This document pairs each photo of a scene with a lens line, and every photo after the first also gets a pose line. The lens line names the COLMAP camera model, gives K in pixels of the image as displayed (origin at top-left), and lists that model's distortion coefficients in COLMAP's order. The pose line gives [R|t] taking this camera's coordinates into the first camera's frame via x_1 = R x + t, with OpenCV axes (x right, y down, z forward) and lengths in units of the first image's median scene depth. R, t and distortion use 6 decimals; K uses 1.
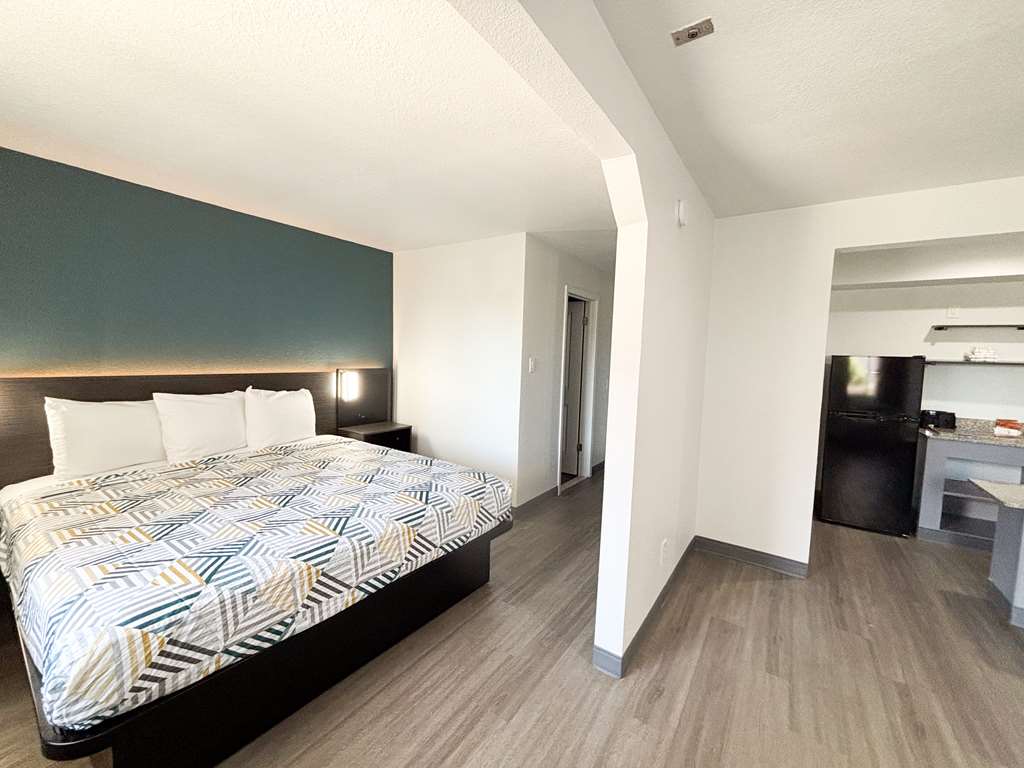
lens RADIAL K [[439.4, 0, 492.4], [0, 439.4, 382.1], [0, 0, 1]] dist [-0.000679, -0.000073]
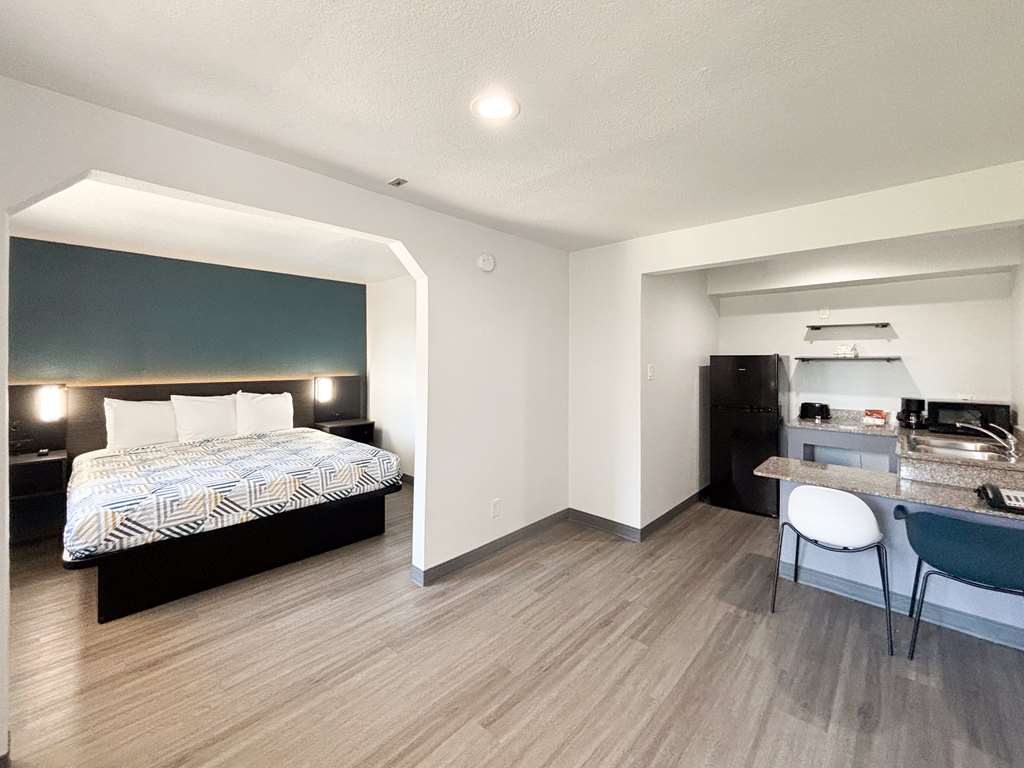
lens RADIAL K [[468.2, 0, 507.0], [0, 468.2, 352.8], [0, 0, 1]] dist [-0.012840, 0.010176]
pose [[0.986570, -0.030576, -0.160455, 0.848501], [0.017434, 0.996424, -0.082681, 0.043997], [0.162409, 0.078773, 0.983574, -0.535565]]
